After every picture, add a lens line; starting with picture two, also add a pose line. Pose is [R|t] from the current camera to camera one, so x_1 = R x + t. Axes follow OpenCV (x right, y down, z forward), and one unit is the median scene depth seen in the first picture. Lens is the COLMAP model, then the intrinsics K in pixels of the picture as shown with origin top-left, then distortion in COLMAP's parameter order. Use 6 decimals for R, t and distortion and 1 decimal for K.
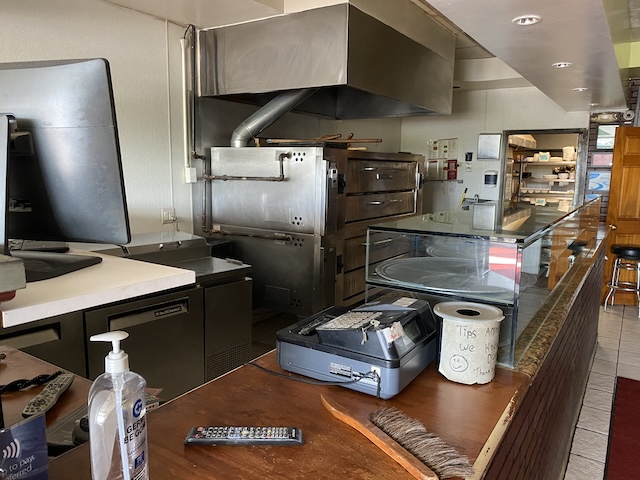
lens RADIAL K [[486.0, 0, 320.0], [0, 486.0, 240.0], [0, 0, 1]] dist [0.007276, 0.002646]
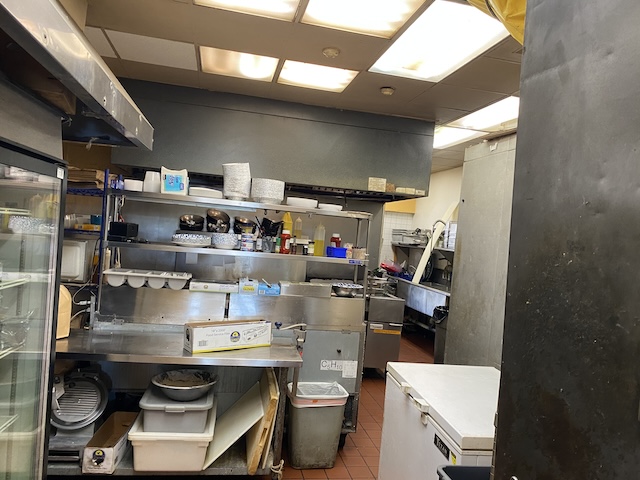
lens RADIAL K [[486.0, 0, 320.0], [0, 486.0, 240.0], [0, 0, 1]] dist [0.007276, 0.002646]
pose [[0.713782, 0.032873, 0.699596, 0.294348], [0.020471, 0.997492, -0.067757, -0.104741], [-0.700068, 0.062686, 0.711319, 0.684635]]
